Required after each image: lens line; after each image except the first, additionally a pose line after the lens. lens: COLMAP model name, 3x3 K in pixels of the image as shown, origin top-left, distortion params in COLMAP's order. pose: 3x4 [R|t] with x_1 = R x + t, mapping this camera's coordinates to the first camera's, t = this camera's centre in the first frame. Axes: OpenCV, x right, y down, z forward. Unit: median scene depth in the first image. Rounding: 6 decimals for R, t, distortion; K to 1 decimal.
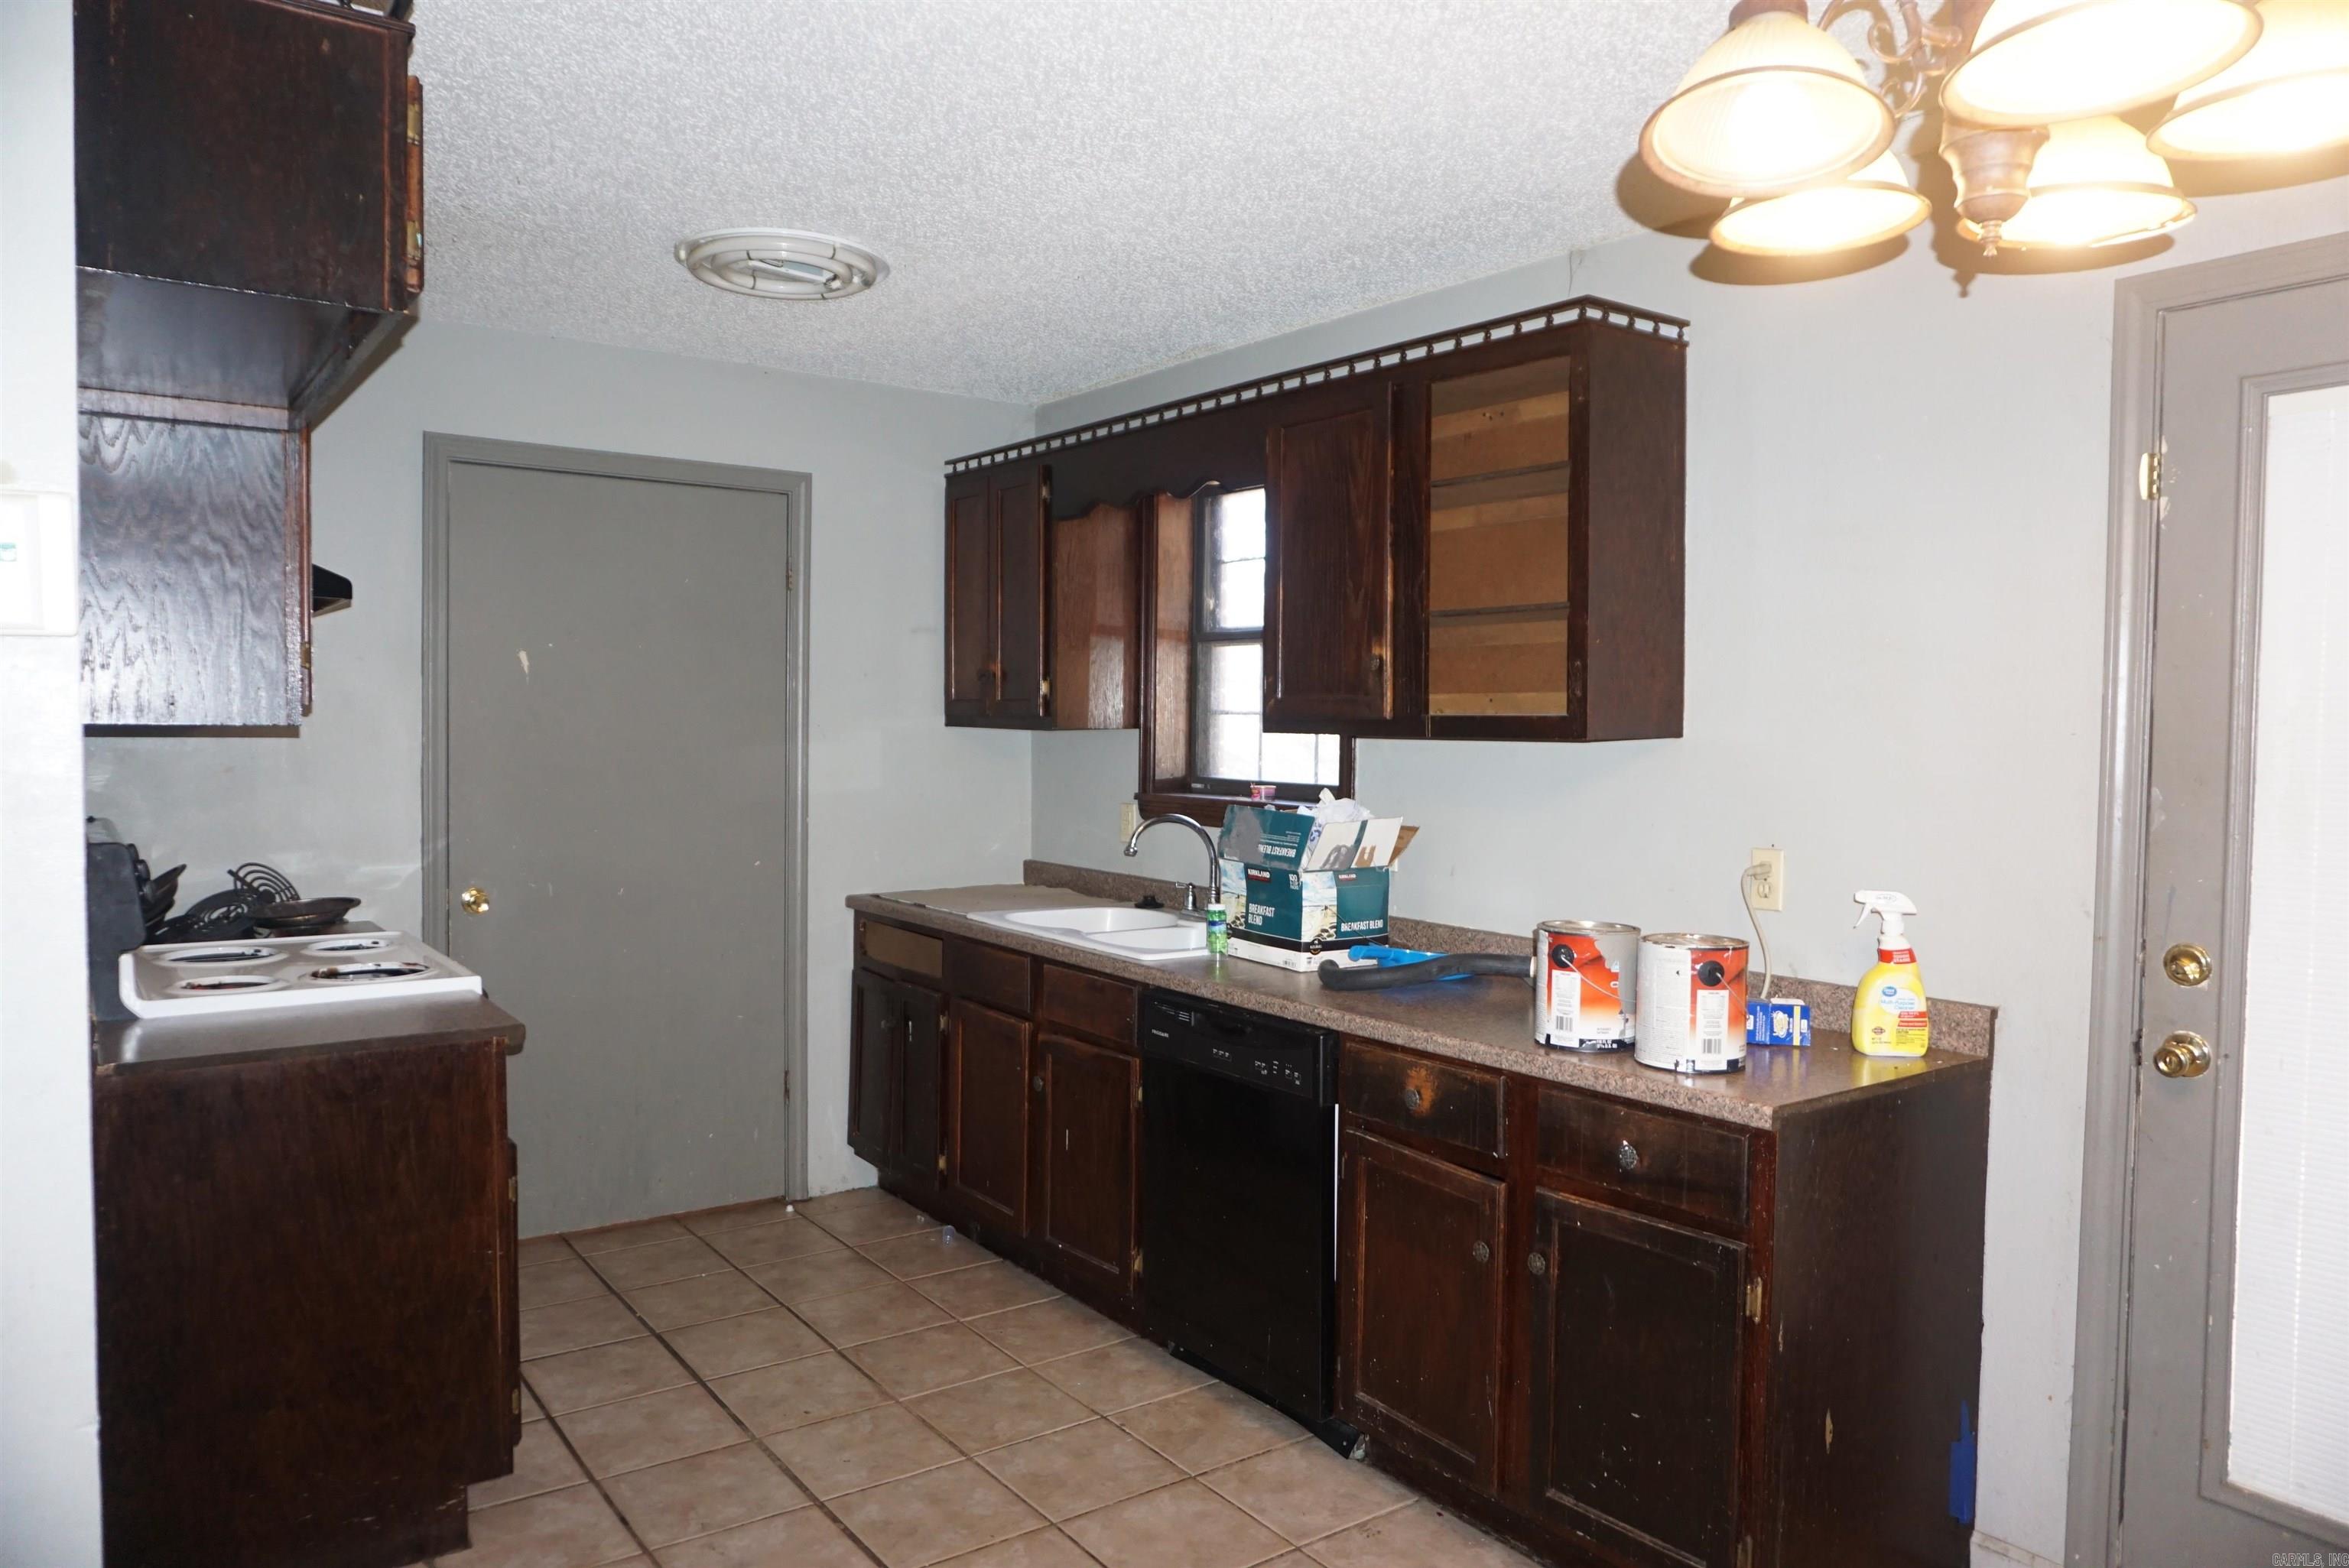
lens RADIAL K [[1558.1, 0, 1186.3], [0, 1558.1, 786.8], [0, 0, 1]] dist [-0.051636, 0.039100]
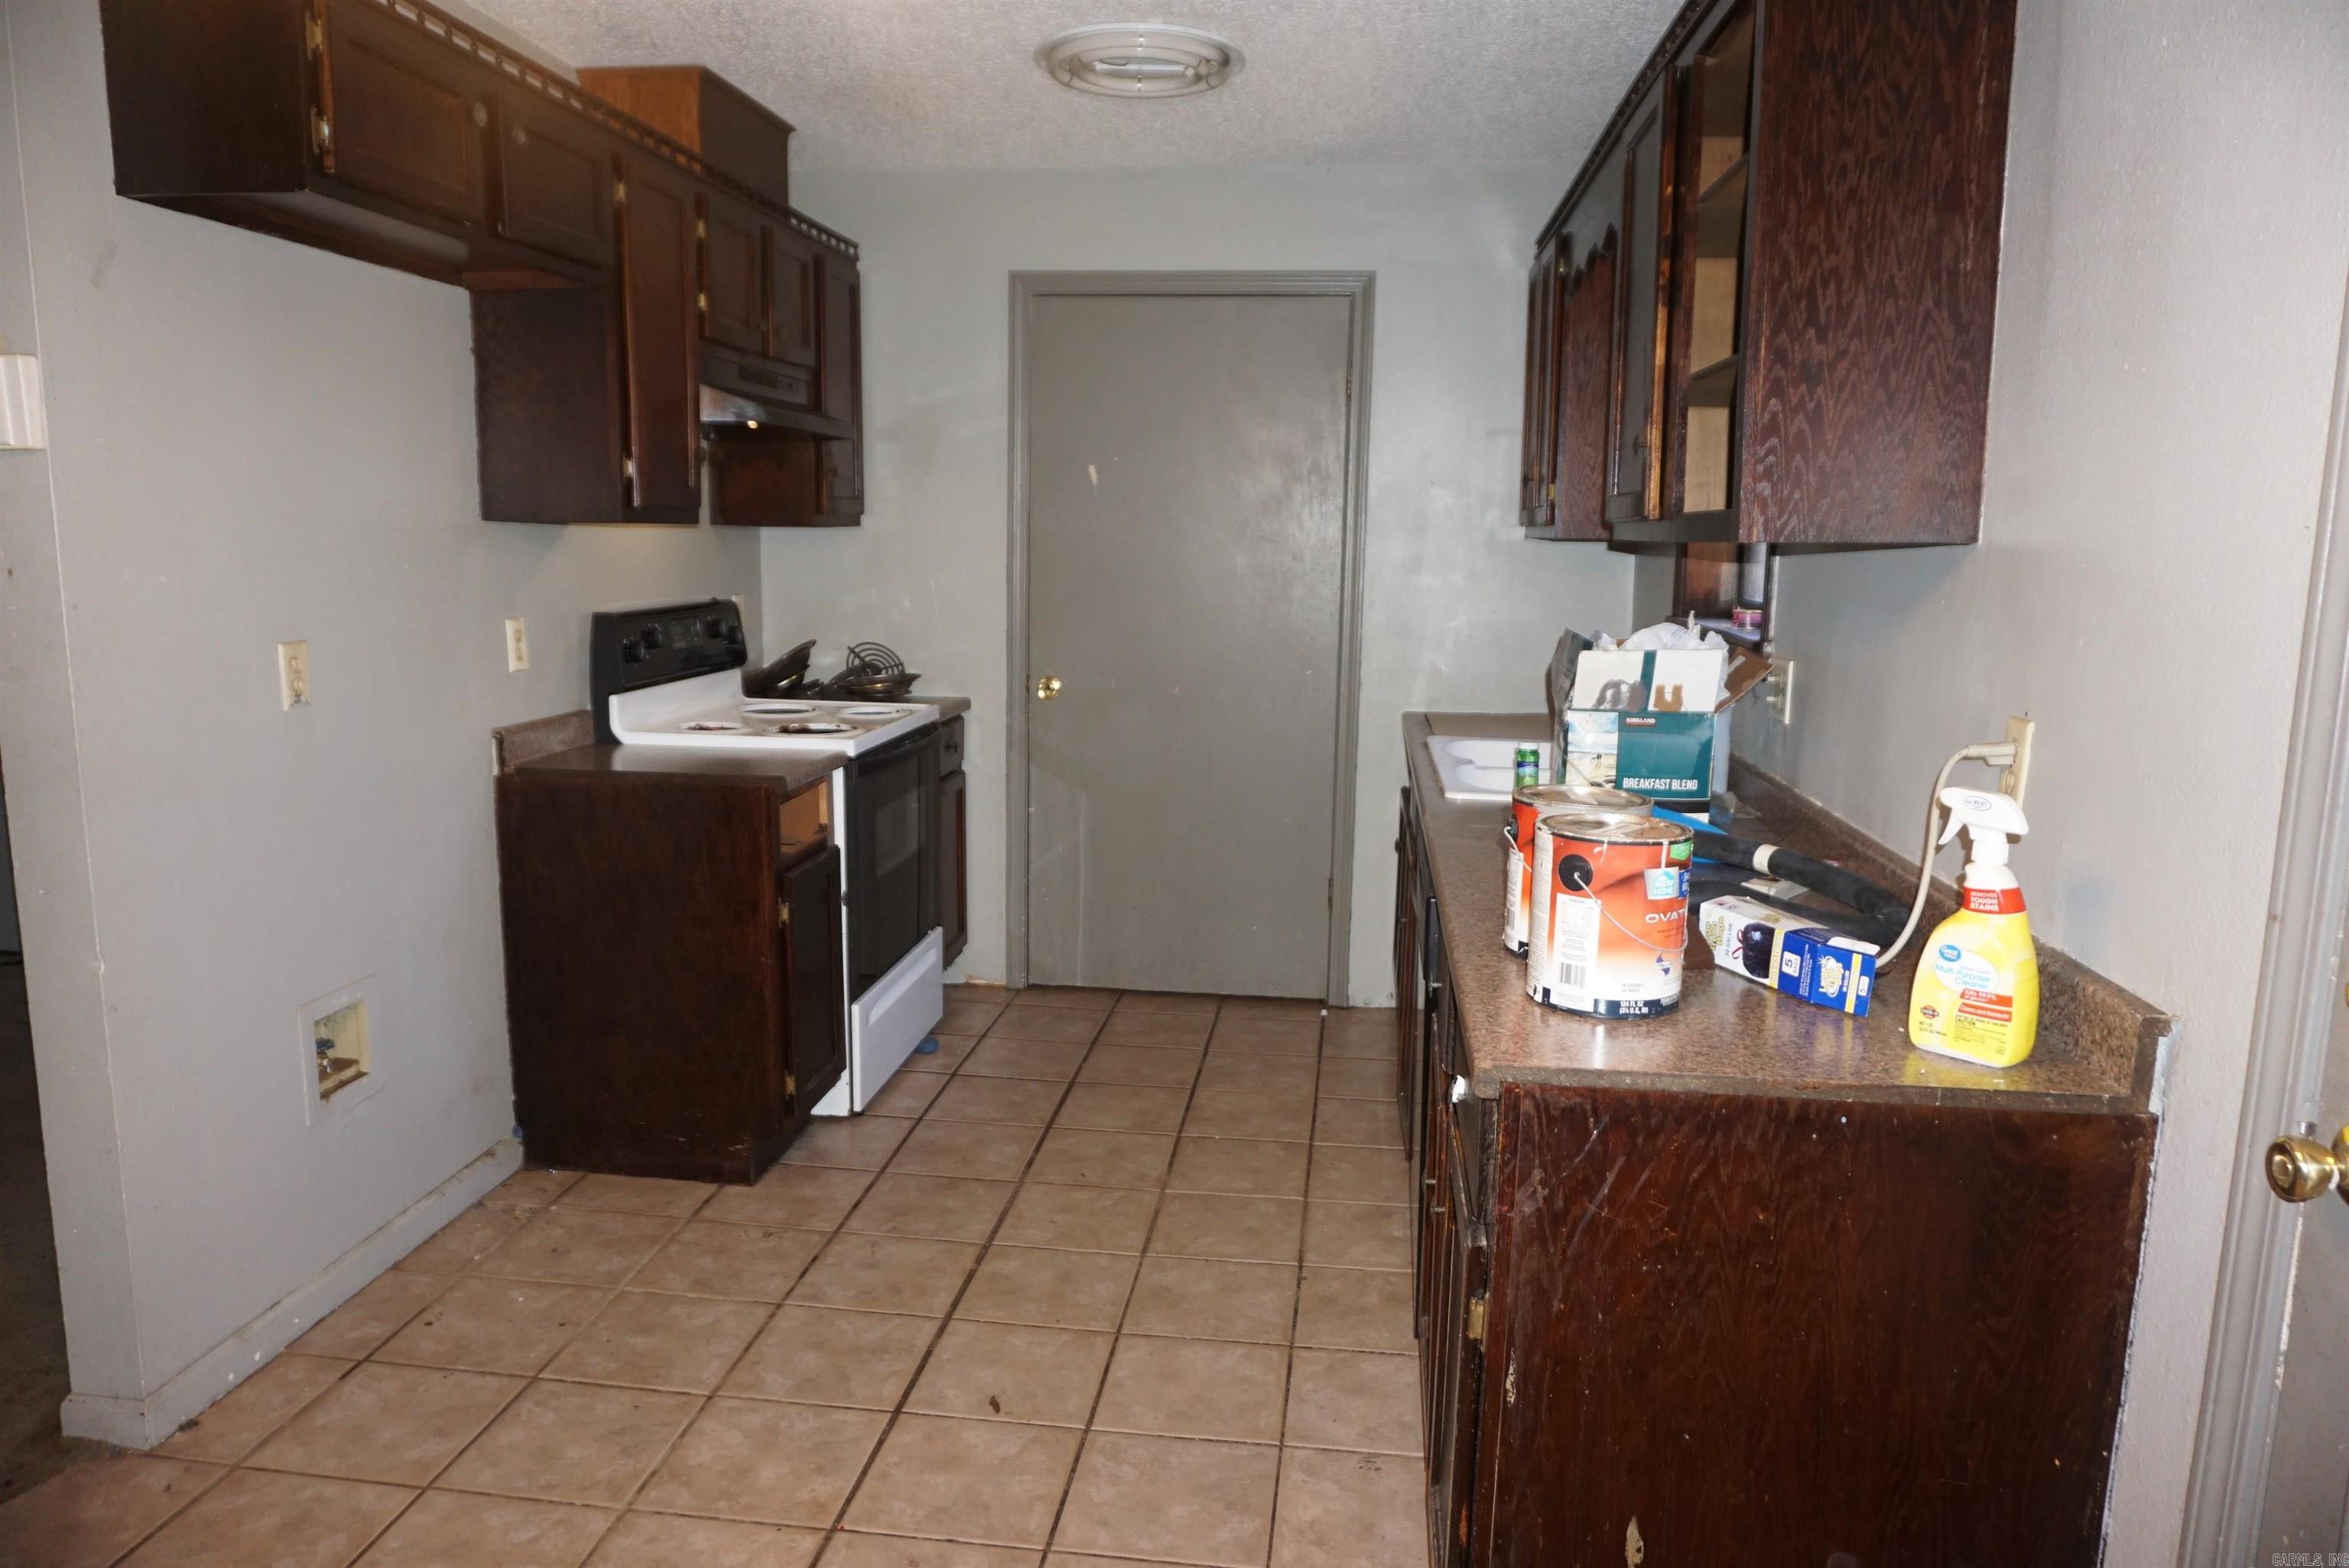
lens RADIAL K [[1558.1, 0, 1186.3], [0, 1558.1, 786.8], [0, 0, 1]] dist [-0.051636, 0.039100]
pose [[0.732394, 0.109097, -0.672083, 0.509852], [-0.035365, 0.991843, 0.122464, 0.002365], [0.679962, -0.065923, 0.730278, 0.280786]]
